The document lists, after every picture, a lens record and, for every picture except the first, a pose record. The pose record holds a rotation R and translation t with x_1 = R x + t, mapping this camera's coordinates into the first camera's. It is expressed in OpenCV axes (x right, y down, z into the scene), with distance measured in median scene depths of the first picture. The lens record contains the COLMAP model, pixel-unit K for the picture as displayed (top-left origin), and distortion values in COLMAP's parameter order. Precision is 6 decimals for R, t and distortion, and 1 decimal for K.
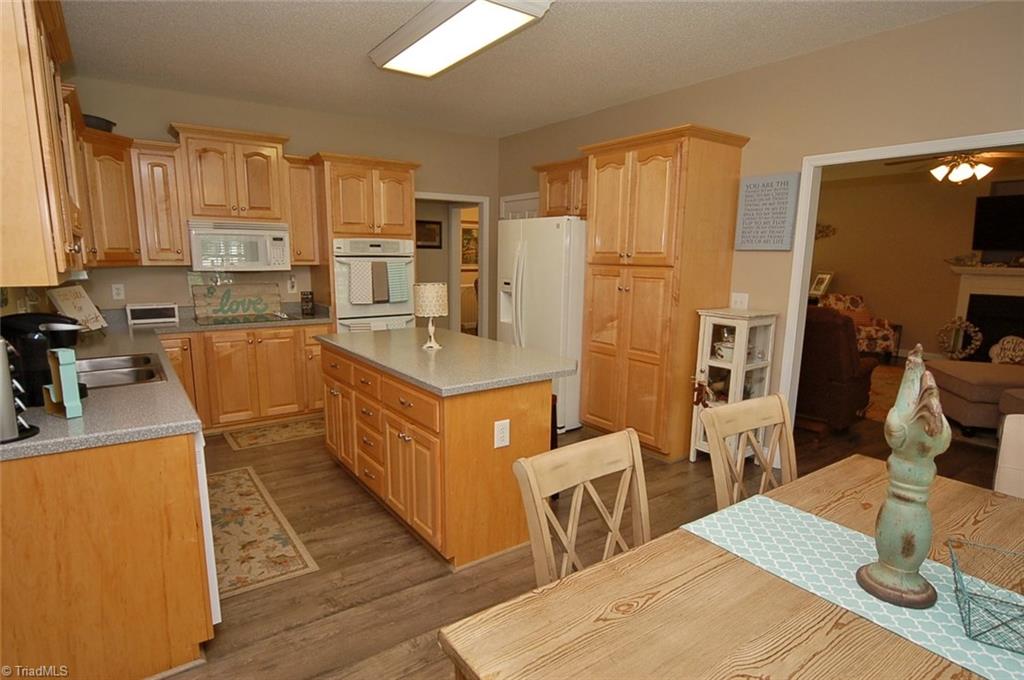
lens RADIAL K [[544.1, 0, 507.4], [0, 544.1, 346.1], [0, 0, 1]] dist [-0.014413, 0.001830]
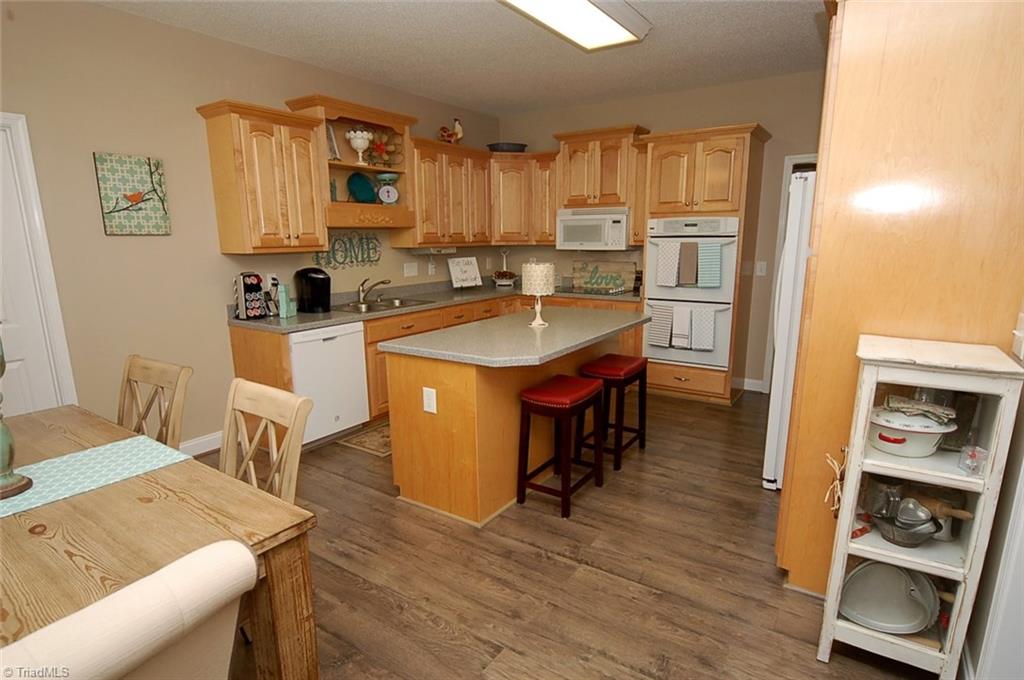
lens RADIAL K [[544.1, 0, 508.7], [0, 544.1, 344.8], [0, 0, 1]] dist [-0.014413, 0.001830]
pose [[0.356051, 0.169749, -0.918920, 0.558928], [-0.141010, 0.981862, 0.126740, -0.058879], [0.923766, 0.084451, 0.373529, 0.395236]]
